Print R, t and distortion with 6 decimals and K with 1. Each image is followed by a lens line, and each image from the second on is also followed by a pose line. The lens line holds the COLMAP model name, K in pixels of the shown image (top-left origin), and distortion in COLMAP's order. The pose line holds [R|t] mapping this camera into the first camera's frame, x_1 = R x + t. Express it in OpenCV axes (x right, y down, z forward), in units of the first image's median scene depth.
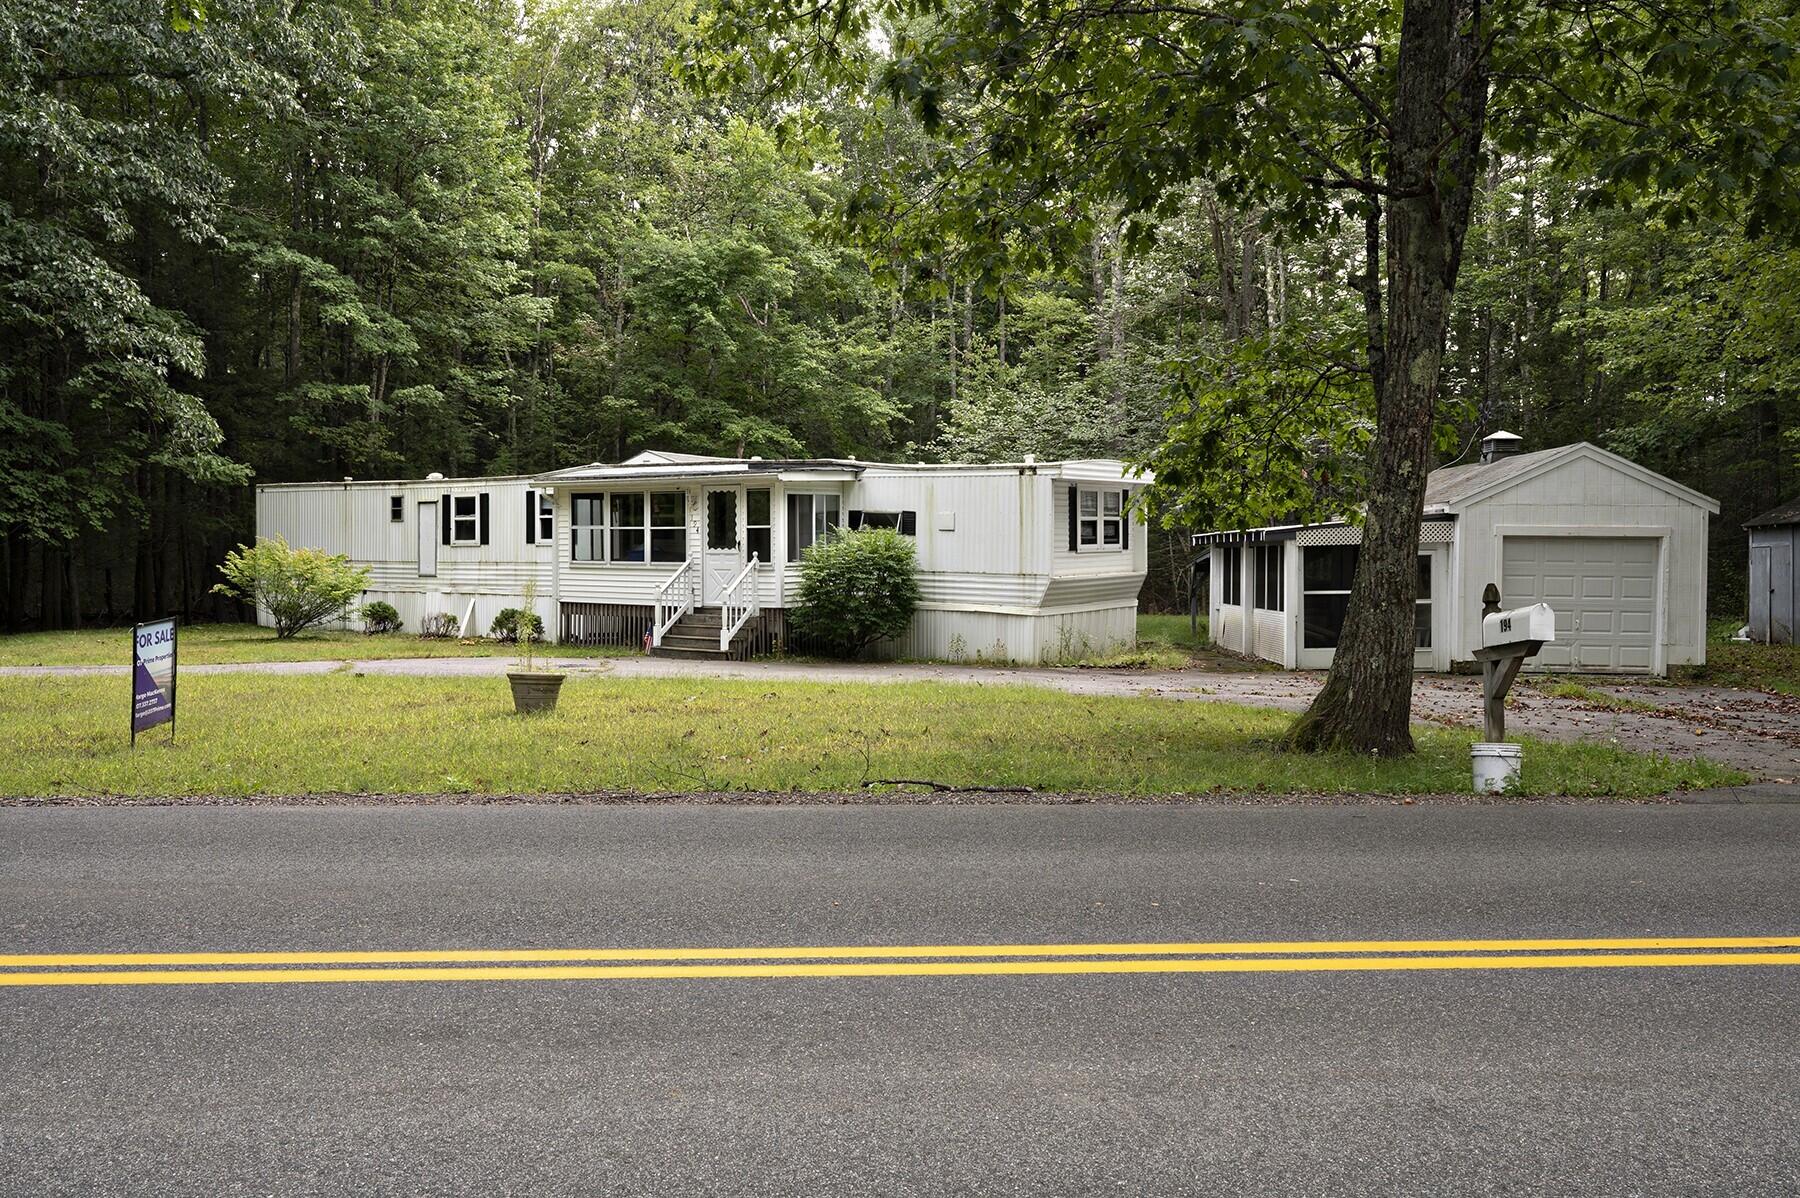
lens RADIAL K [[1486.6, 0, 900.0], [0, 1486.6, 599.0], [0, 0, 1]] dist [0.001533, -0.001220]
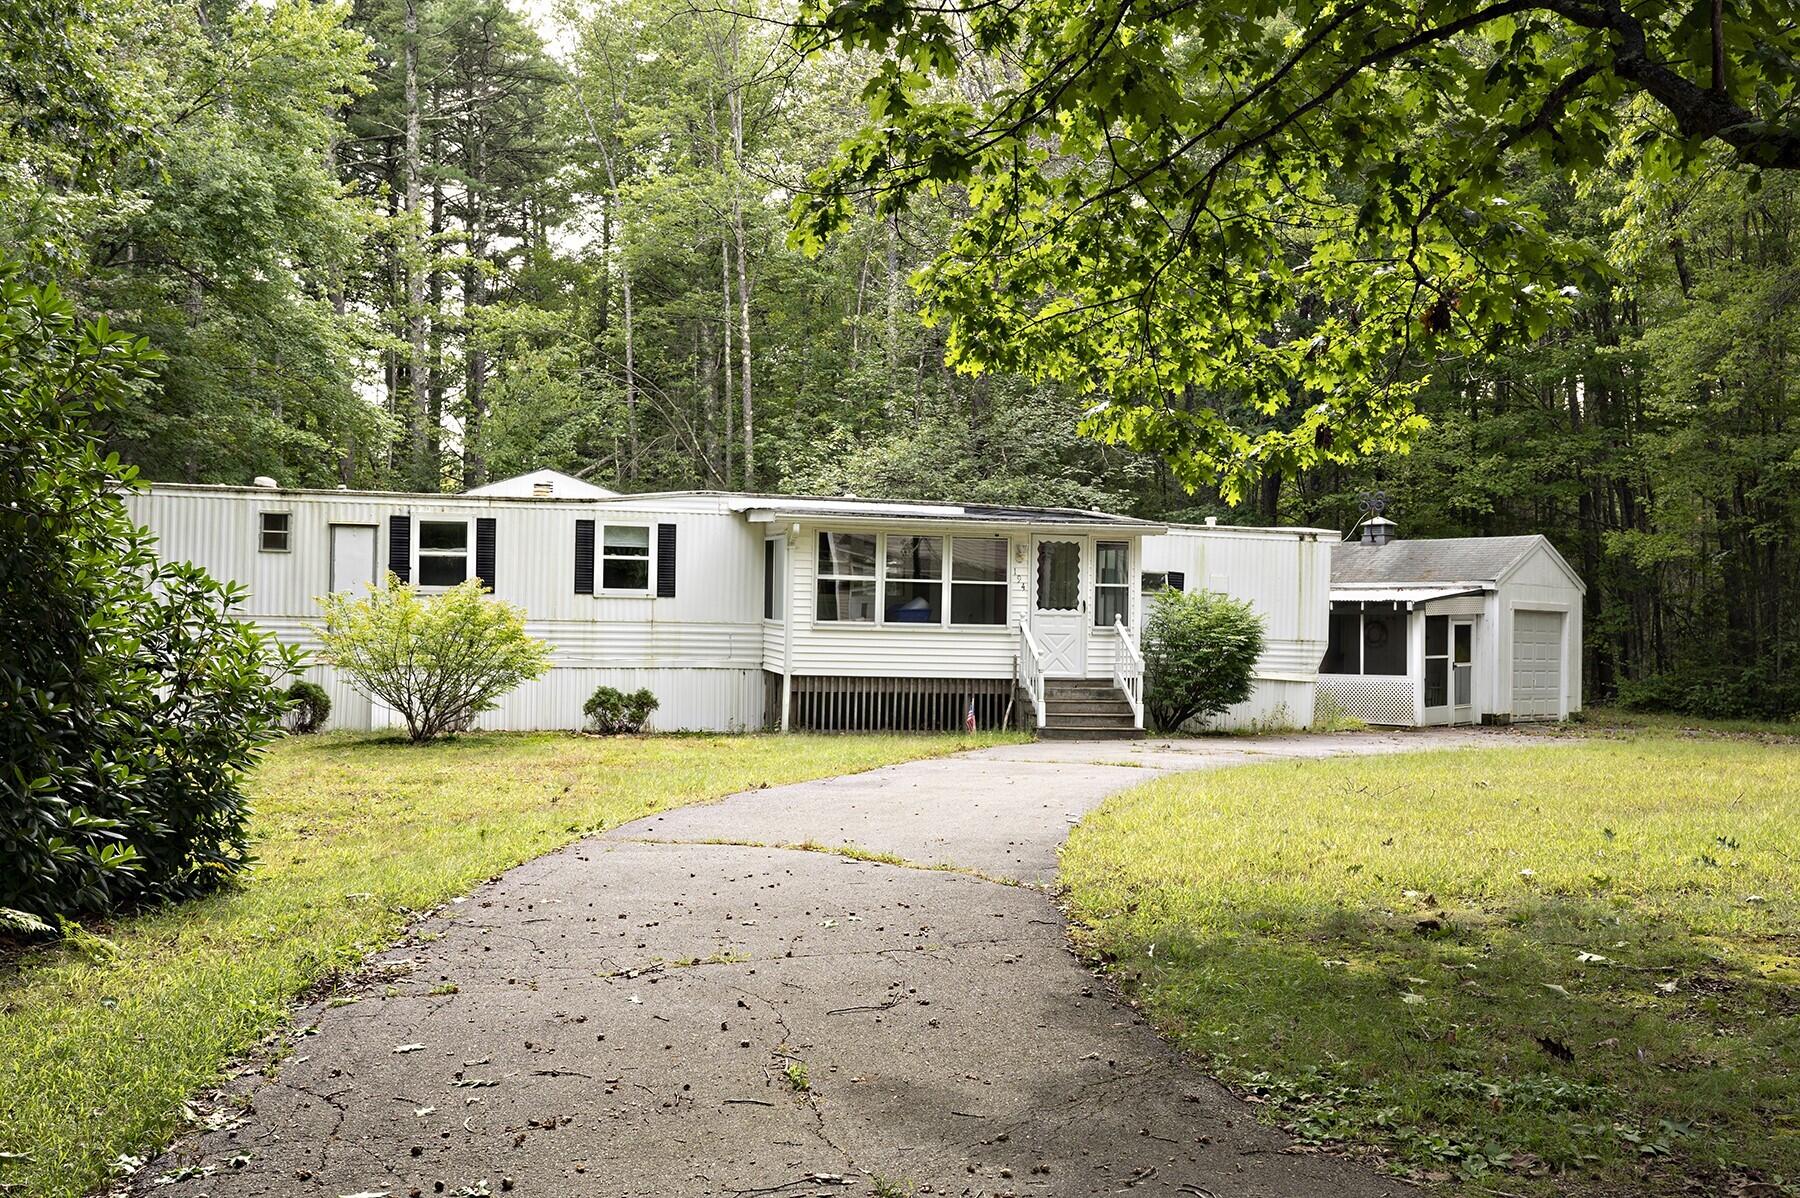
lens RADIAL K [[1742.1, 0, 900.0], [0, 1742.1, 599.0], [0, 0, 1]] dist [-0.001469, 0.000654]
pose [[0.667097, 0.019565, 0.744714, -0.901861], [0.008202, 0.999402, -0.033603, -0.006850], [-0.744926, 0.028525, 0.666537, 0.393181]]
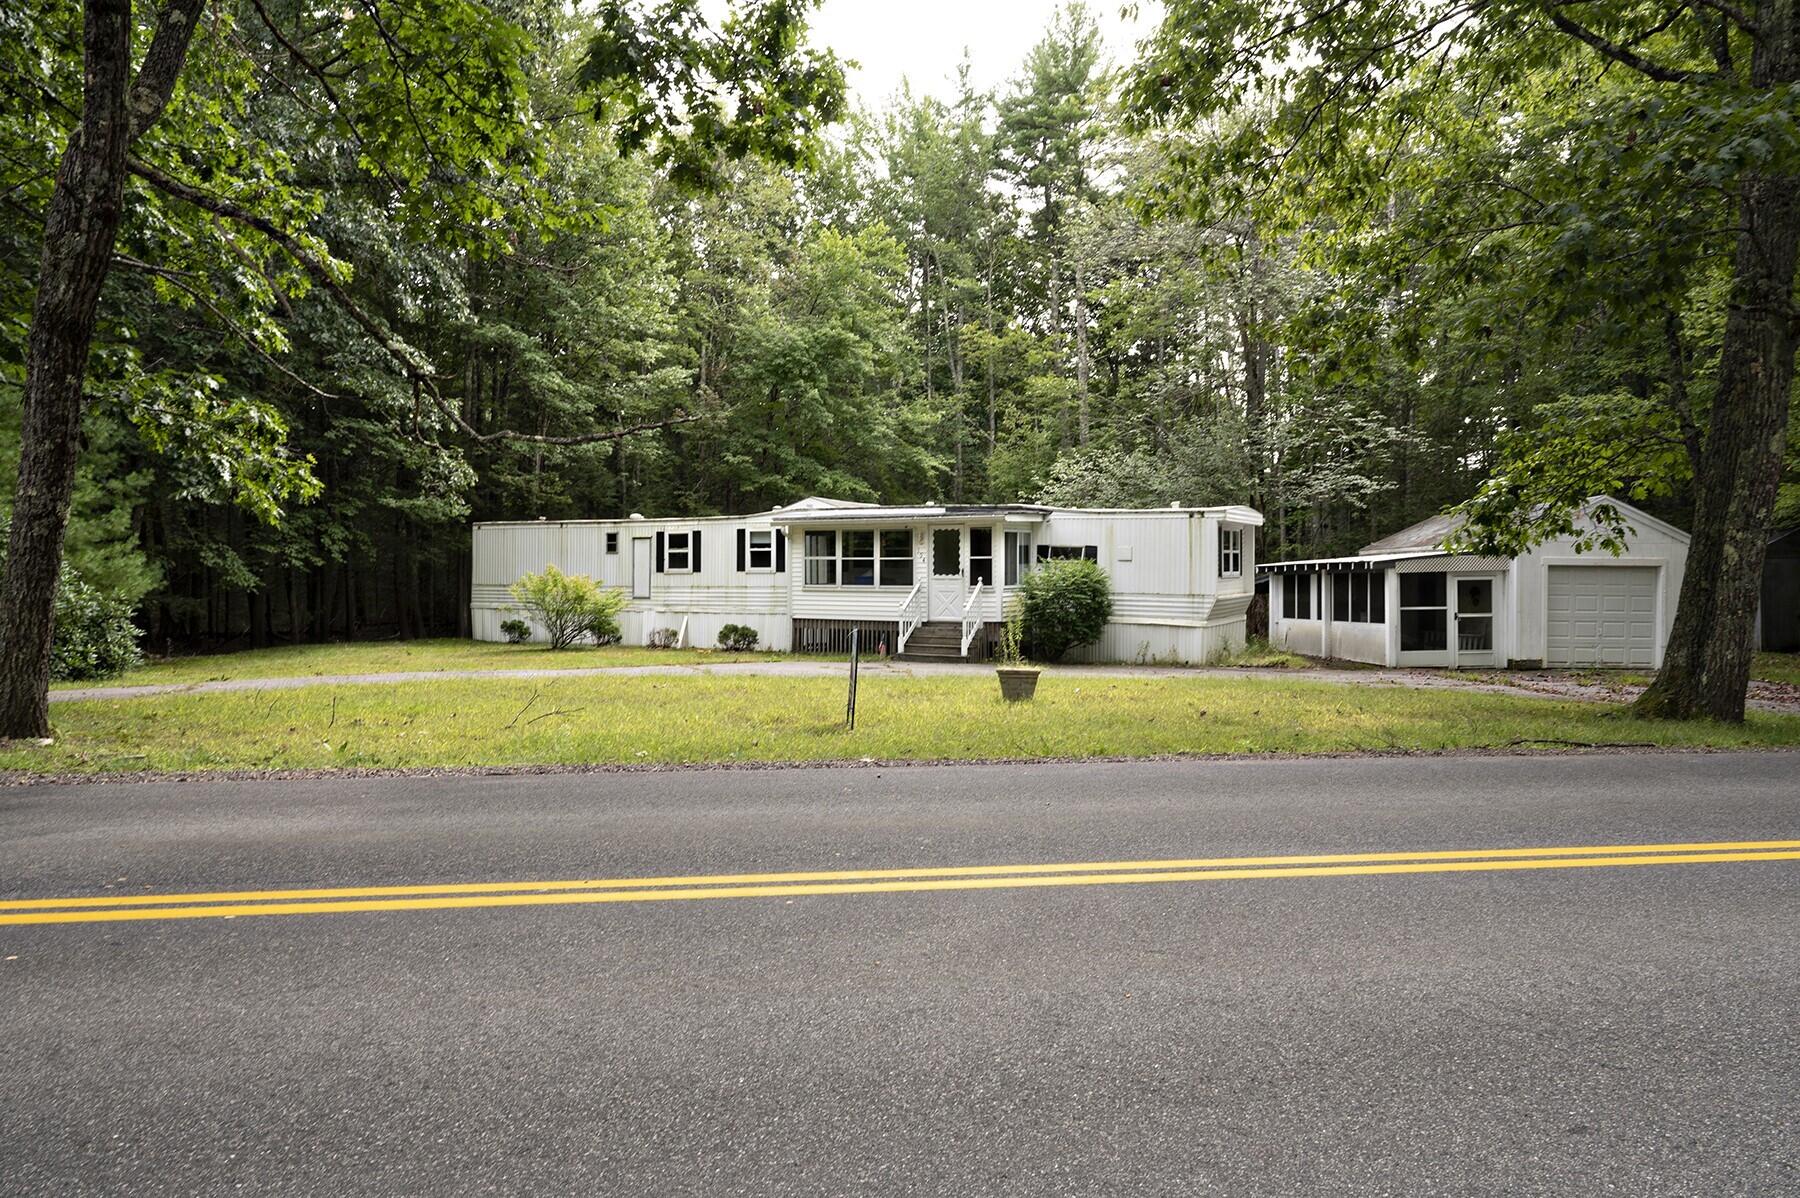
lens RADIAL K [[1213.6, 0, 893.5], [0, 1213.6, 596.8], [0, 0, 1]] dist [-0.002205, 0.000785]
pose [[0.995587, -0.001369, 0.093837, -0.255139], [0.003123, 0.999823, -0.018549, 0.003539], [-0.093795, 0.018761, 0.995415, -0.020349]]
